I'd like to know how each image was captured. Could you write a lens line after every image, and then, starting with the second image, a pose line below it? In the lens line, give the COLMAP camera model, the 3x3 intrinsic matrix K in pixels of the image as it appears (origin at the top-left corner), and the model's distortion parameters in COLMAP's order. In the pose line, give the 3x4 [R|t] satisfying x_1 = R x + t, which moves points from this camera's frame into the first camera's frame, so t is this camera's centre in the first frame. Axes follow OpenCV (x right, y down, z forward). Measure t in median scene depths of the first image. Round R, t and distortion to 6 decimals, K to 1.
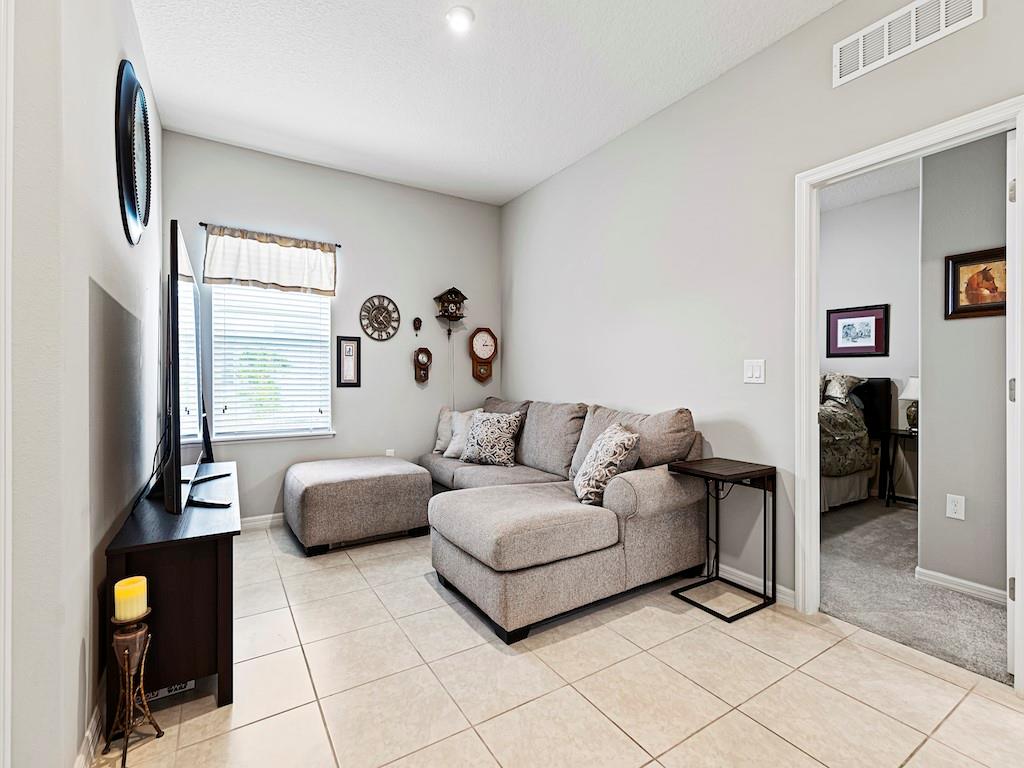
lens RADIAL K [[457.7, 0, 524.6], [0, 457.7, 381.7], [0, 0, 1]] dist [0.000170, 0.000178]
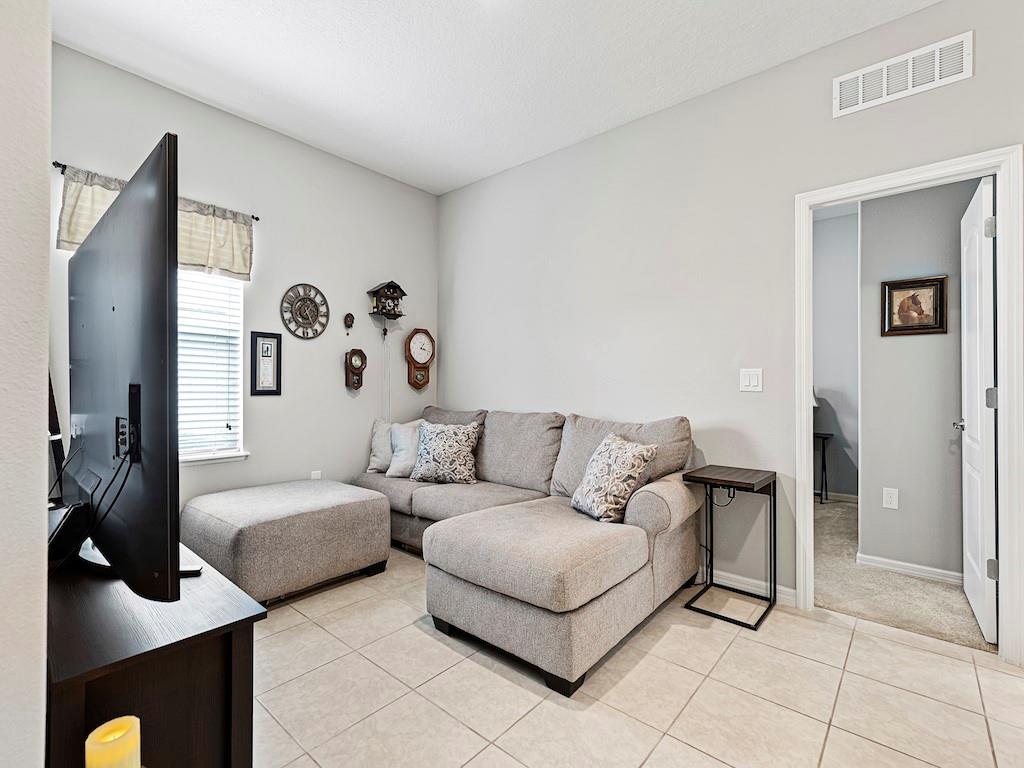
lens RADIAL K [[458.0, 0, 512.0], [0, 458.0, 384.0], [0, 0, 1]] dist [0.001459, 0.000027]
pose [[0.957254, 0.004778, 0.289209, -0.295298], [-0.002098, 0.999952, -0.009576, -0.002570], [-0.289241, 0.008560, 0.957218, 0.155692]]
